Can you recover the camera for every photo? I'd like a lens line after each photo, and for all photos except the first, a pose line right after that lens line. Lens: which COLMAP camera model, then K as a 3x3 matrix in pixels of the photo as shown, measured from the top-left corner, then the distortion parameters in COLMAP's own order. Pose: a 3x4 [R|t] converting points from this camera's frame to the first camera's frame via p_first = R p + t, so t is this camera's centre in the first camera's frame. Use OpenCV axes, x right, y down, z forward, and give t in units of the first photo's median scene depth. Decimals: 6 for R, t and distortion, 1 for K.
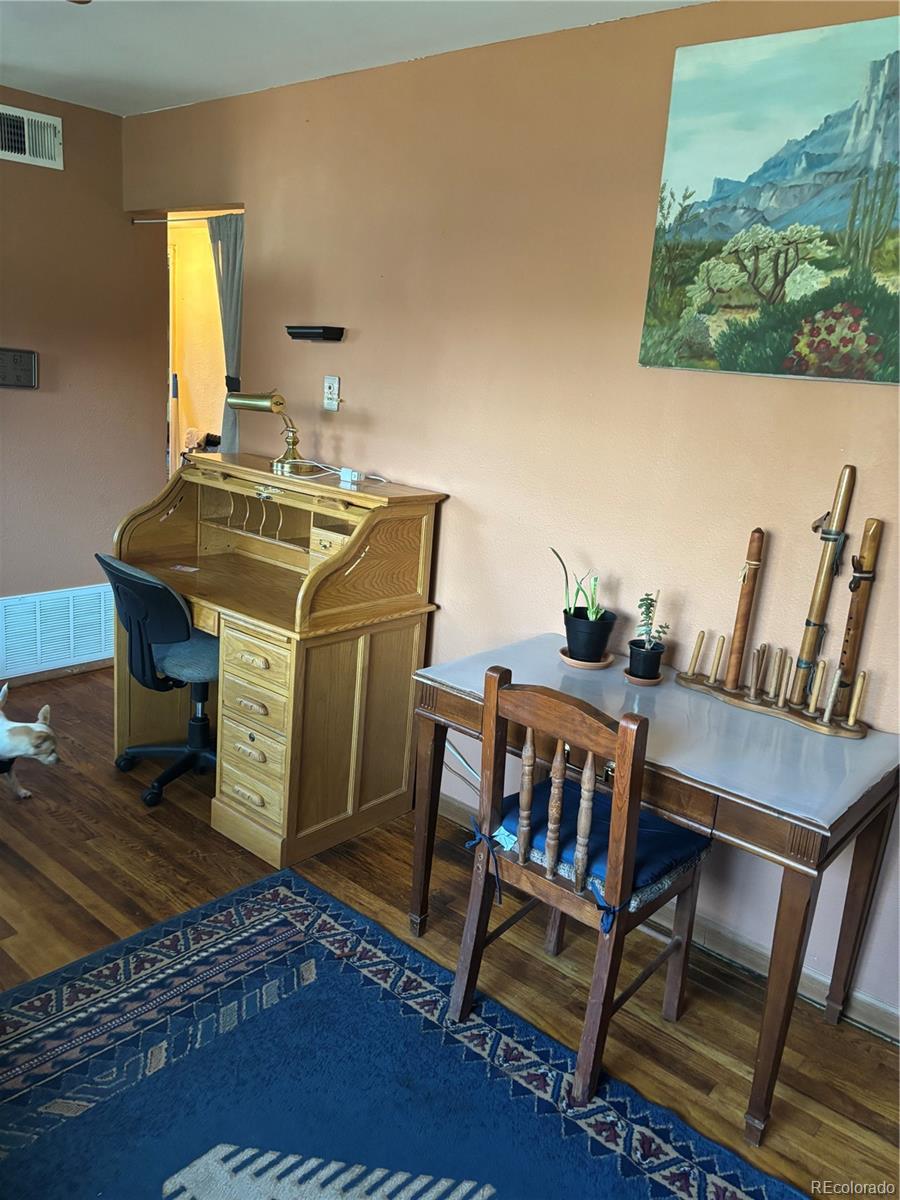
lens RADIAL K [[869.8, 0, 450.0], [0, 869.8, 600.0], [0, 0, 1]] dist [0.035404, -0.053767]
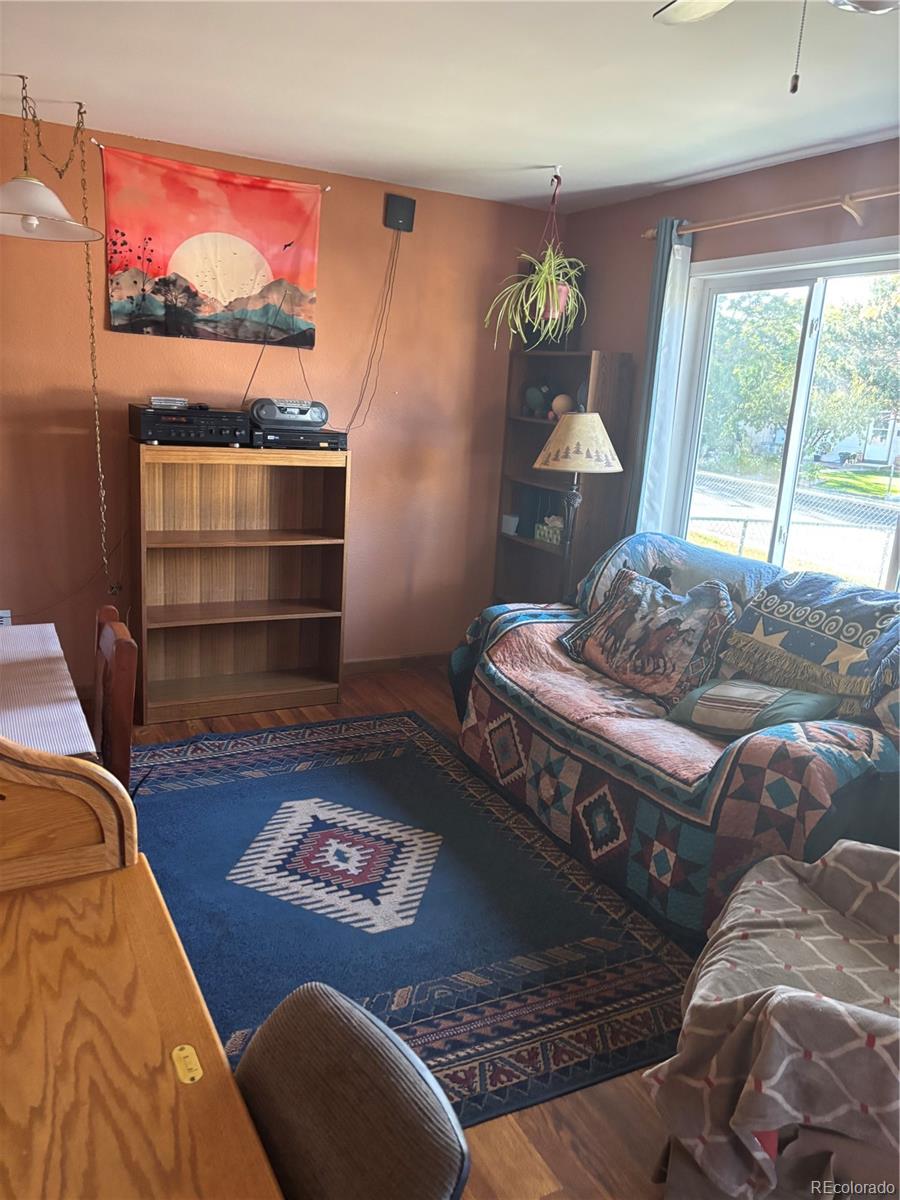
lens RADIAL K [[891.6, 0, 450.0], [0, 891.6, 600.0], [0, 0, 1]] dist [0.012141, 0.000199]
pose [[-0.913232, -0.228412, 0.337395, -0.601379], [-0.044611, 0.879161, 0.474431, -0.457472], [-0.404991, 0.418214, -0.813068, 1.533787]]
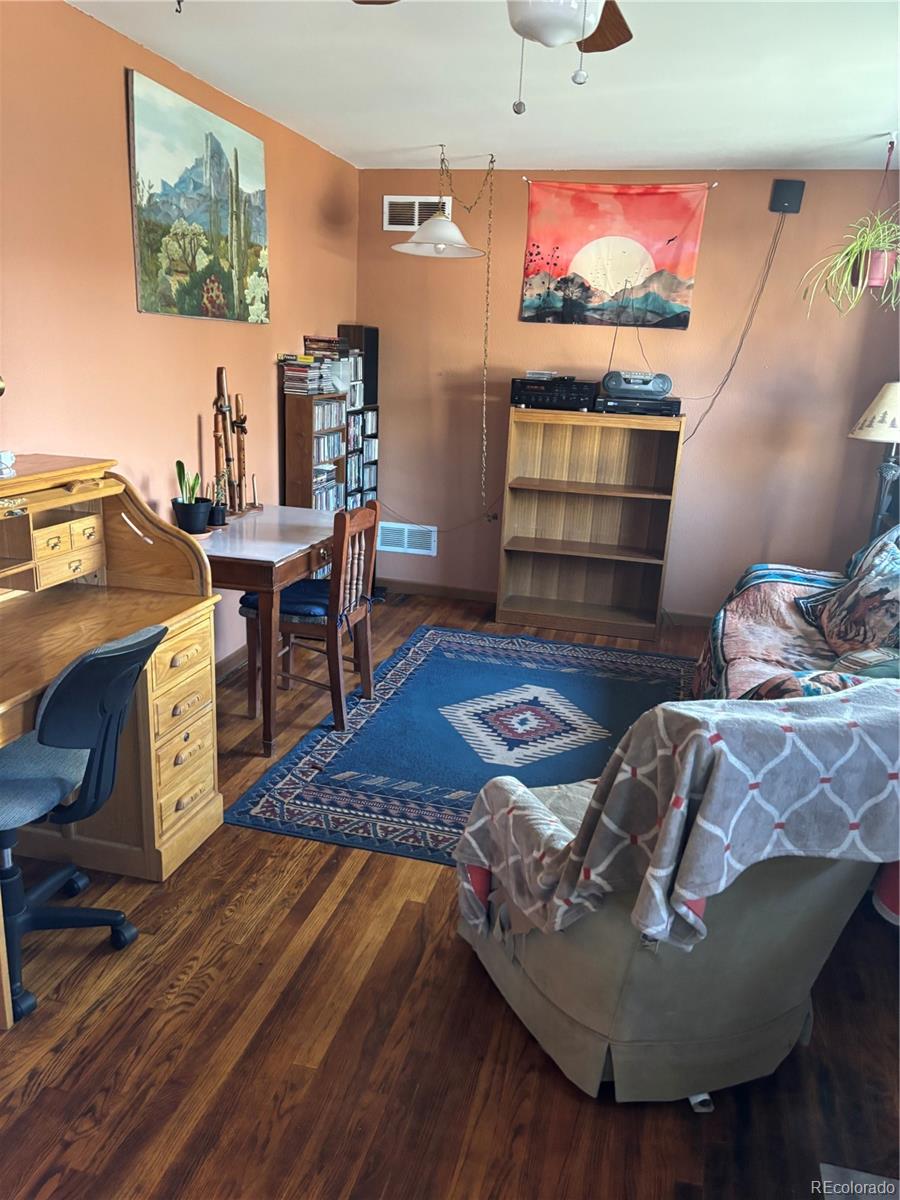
lens RADIAL K [[891.6, 0, 450.0], [0, 891.6, 600.0], [0, 0, 1]] dist [0.012141, 0.000199]
pose [[-0.416802, -0.345293, 0.840862, -1.398932], [0.139078, 0.889928, 0.434380, -0.446341], [-0.898295, 0.297996, -0.322901, 1.276209]]
